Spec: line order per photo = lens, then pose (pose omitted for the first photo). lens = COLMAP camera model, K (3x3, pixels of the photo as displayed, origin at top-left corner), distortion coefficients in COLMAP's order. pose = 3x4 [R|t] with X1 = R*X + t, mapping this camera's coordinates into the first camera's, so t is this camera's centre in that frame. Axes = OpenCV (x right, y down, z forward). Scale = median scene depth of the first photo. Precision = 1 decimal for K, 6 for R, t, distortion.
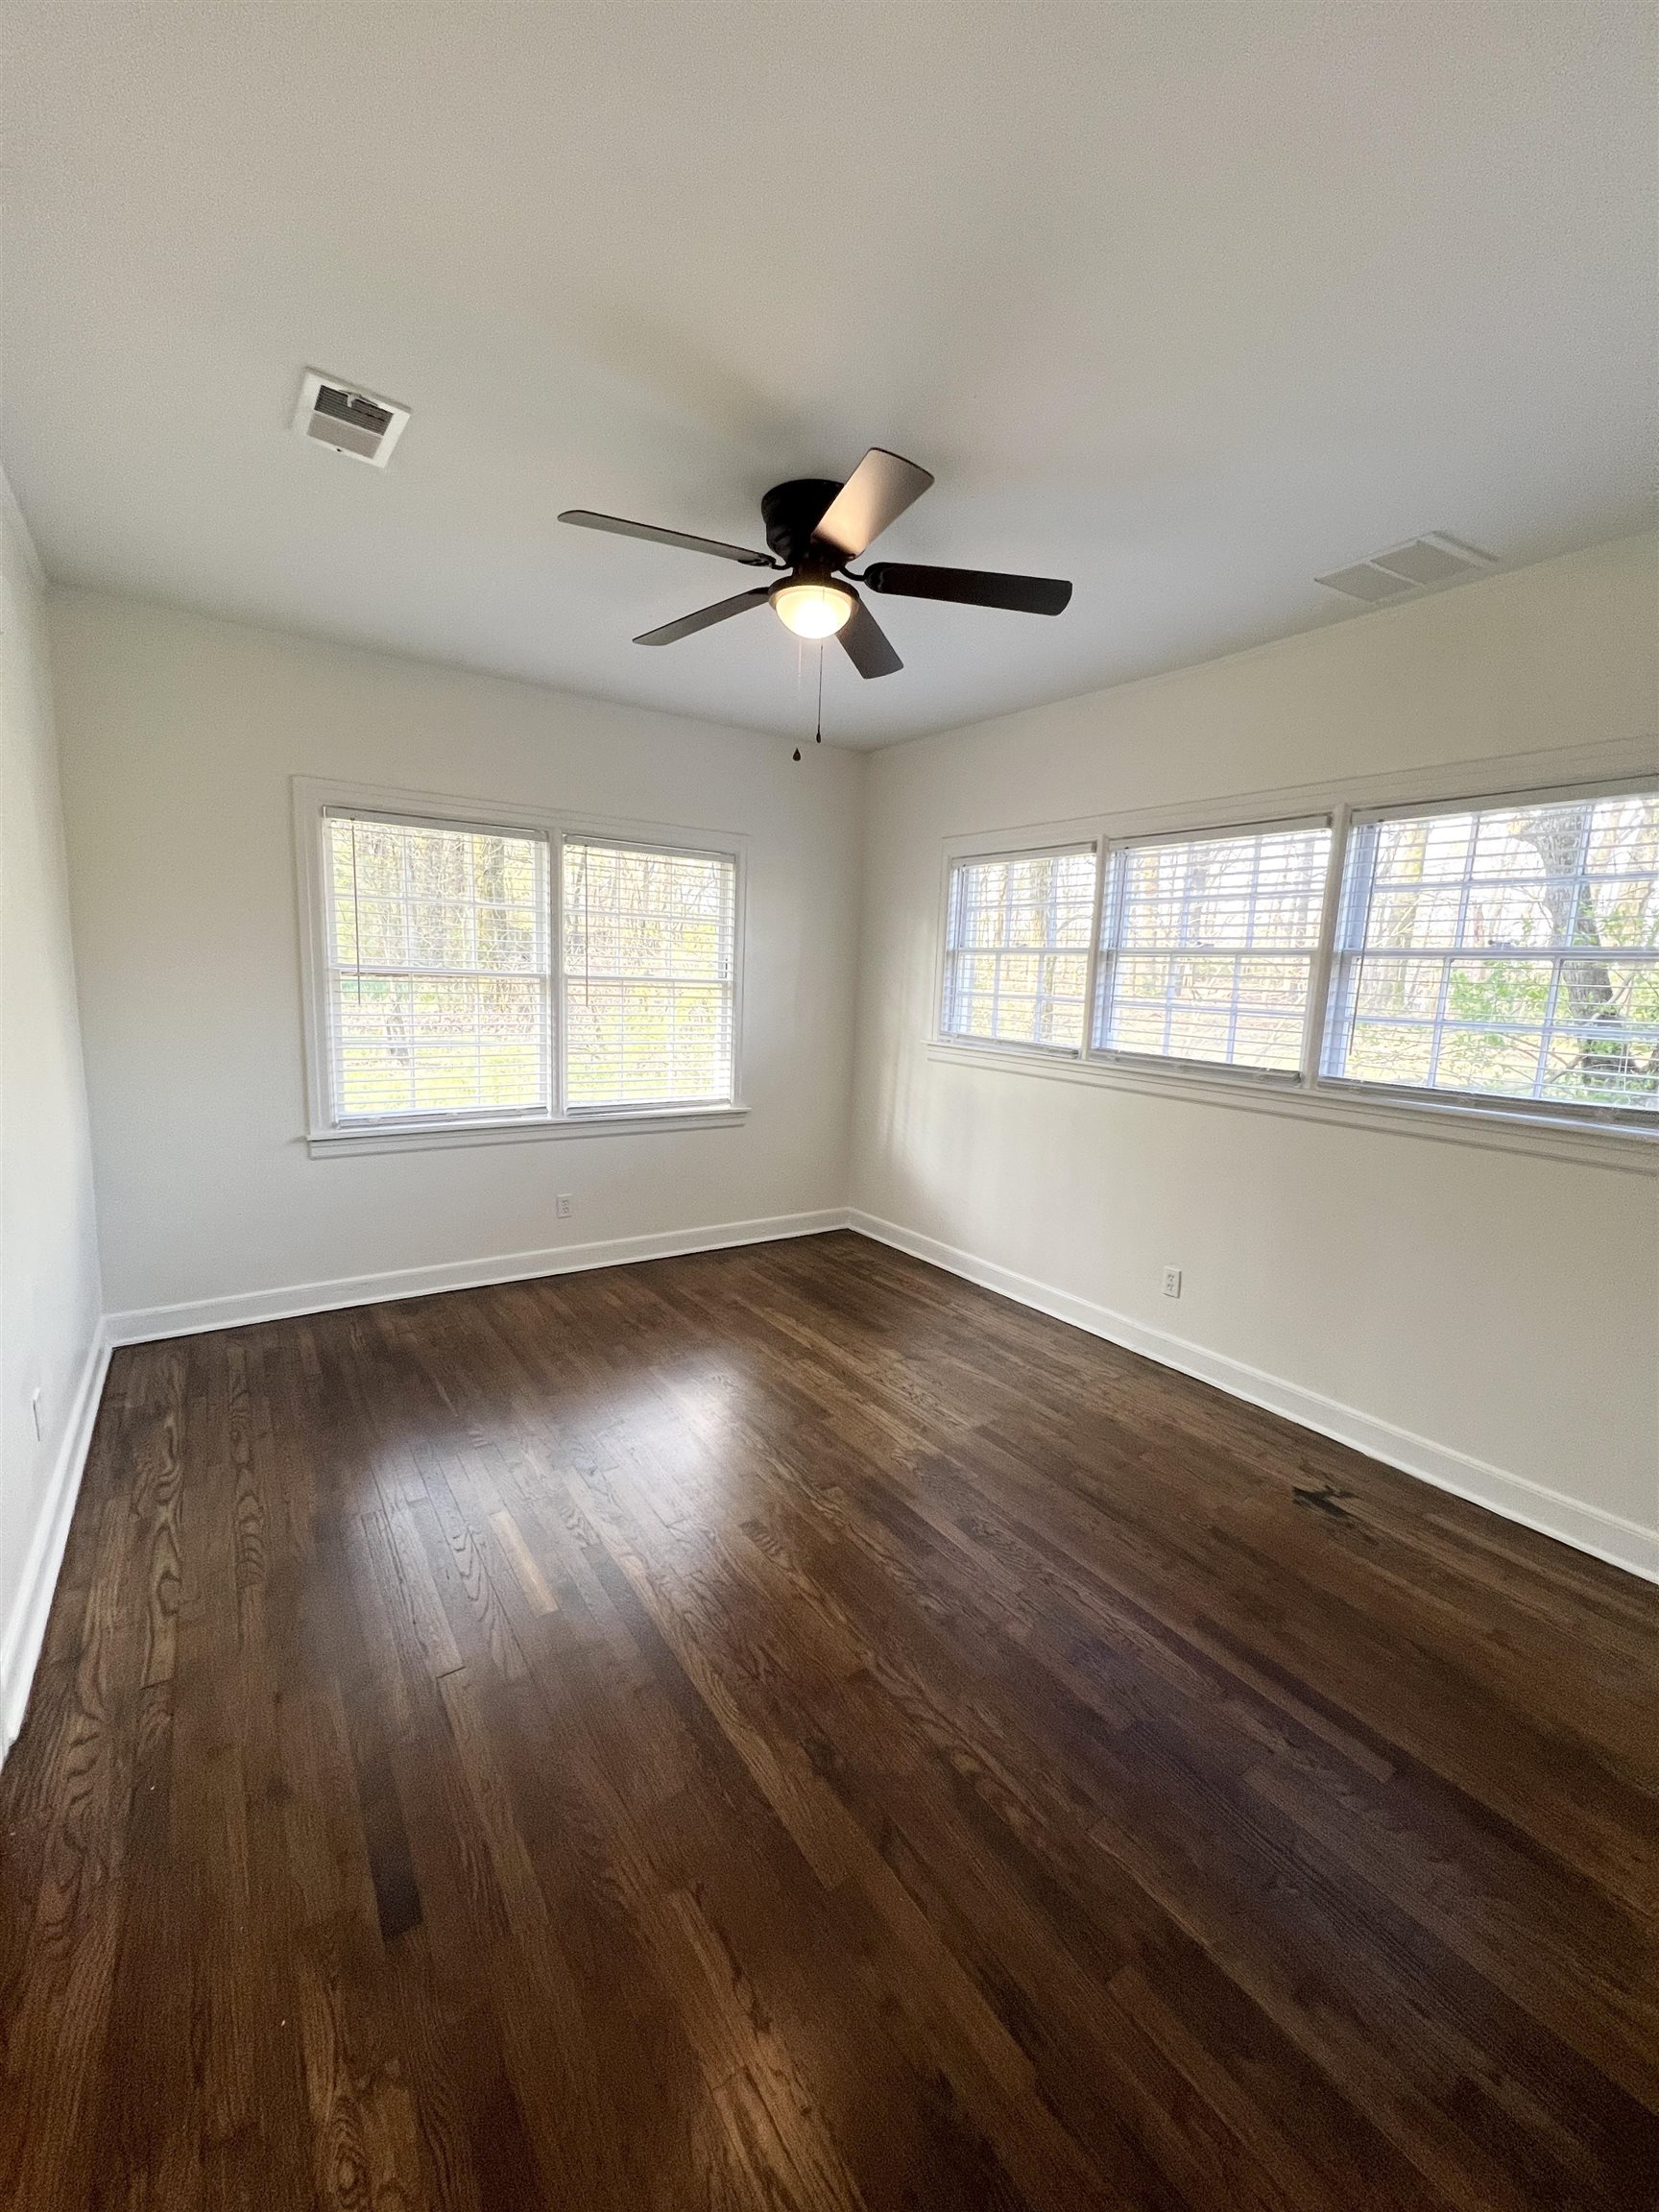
lens RADIAL K [[880.1, 0, 833.3], [0, 880.1, 1103.8], [0, 0, 1]] dist [-0.001019, 0.000016]
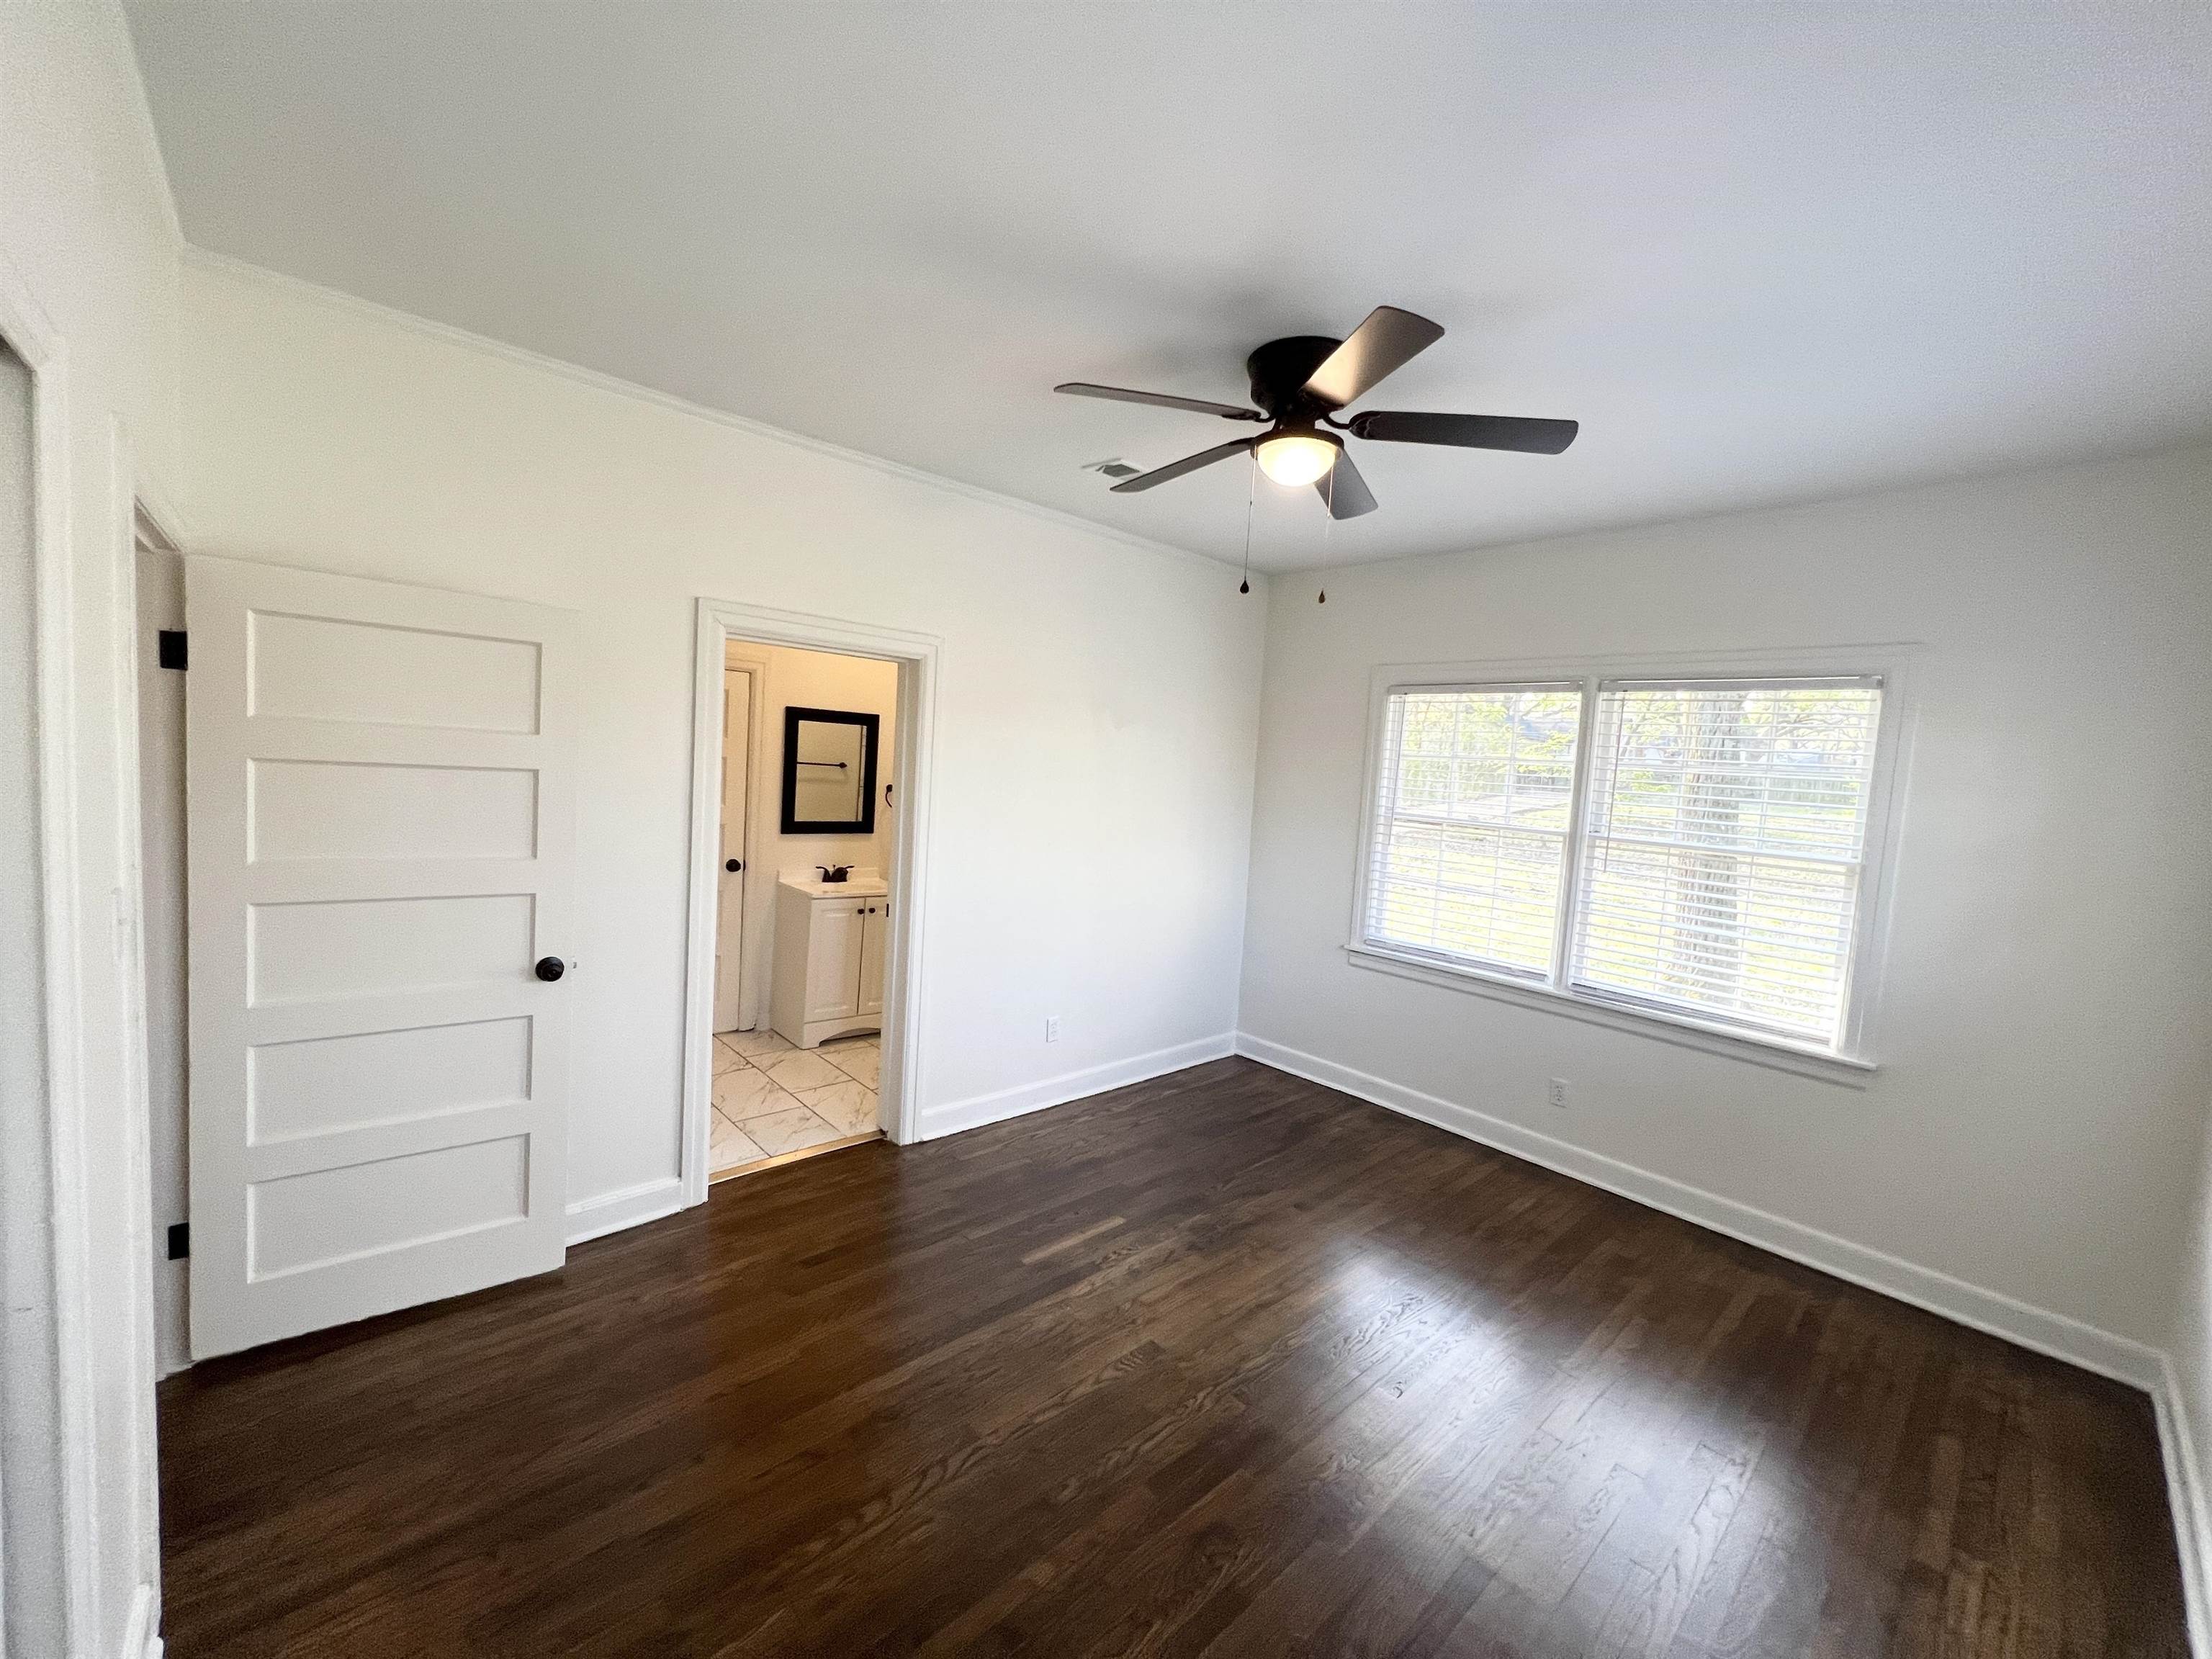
lens RADIAL K [[880.1, 0, 1103.0], [0, 880.1, 827.8], [0, 0, 1]] dist [-0.001019, 0.000016]
pose [[0.136016, 0.046241, -0.989627, 0.576147], [-0.205540, 0.978493, 0.017471, -0.076106], [0.969151, 0.201031, 0.142595, 0.442975]]
